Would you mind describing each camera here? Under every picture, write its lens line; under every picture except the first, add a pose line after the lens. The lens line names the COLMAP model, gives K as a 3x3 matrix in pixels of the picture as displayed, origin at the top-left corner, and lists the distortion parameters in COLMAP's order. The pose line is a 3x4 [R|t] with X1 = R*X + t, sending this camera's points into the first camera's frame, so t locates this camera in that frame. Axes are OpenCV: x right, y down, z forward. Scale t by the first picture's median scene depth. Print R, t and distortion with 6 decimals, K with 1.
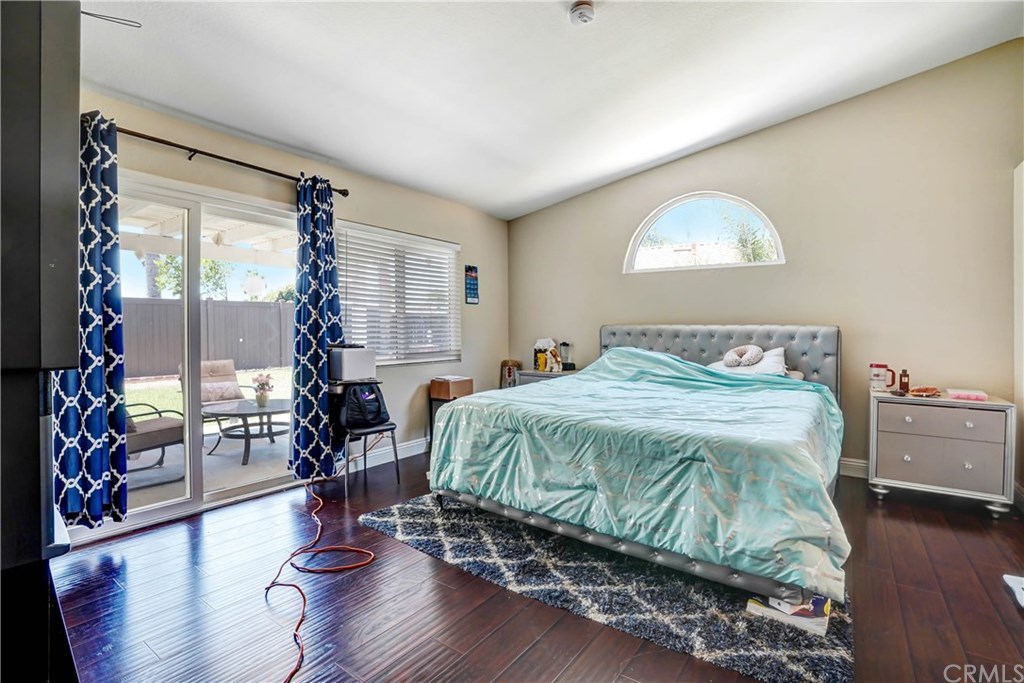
lens RADIAL K [[486.8, 0, 512.0], [0, 486.8, 341.5], [0, 0, 1]] dist [-0.040041, 0.000120]
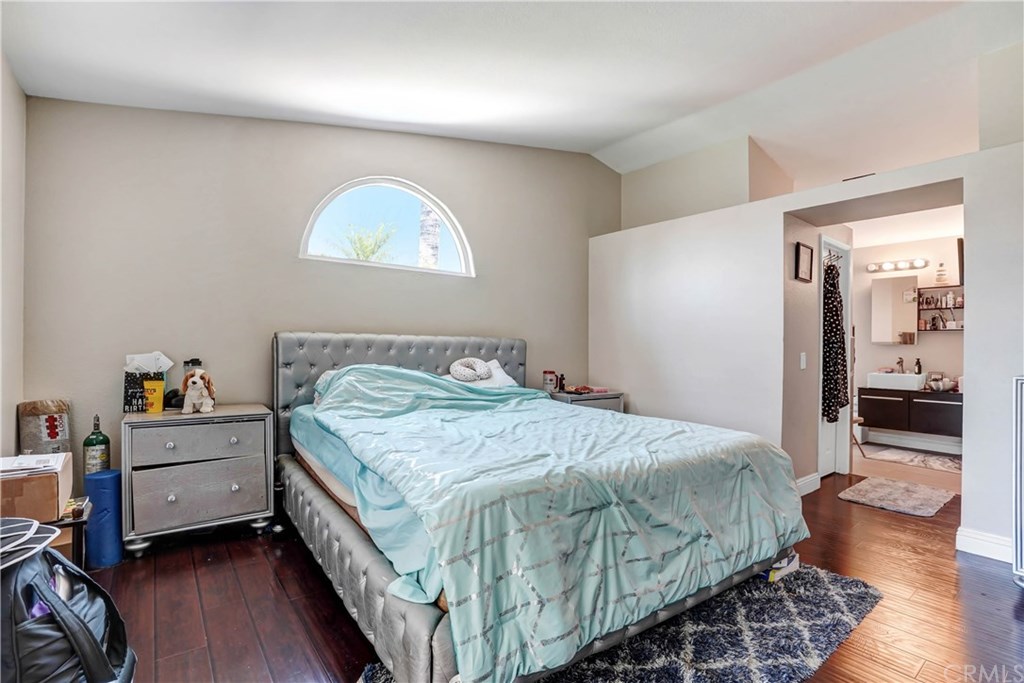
lens RADIAL K [[486.8, 0, 512.0], [0, 486.8, 341.5], [0, 0, 1]] dist [-0.040041, 0.000120]
pose [[0.282633, 0.010537, 0.959170, -0.373504], [0.005285, 0.999907, -0.012542, -0.010864], [-0.959214, 0.008614, 0.282551, 0.567253]]
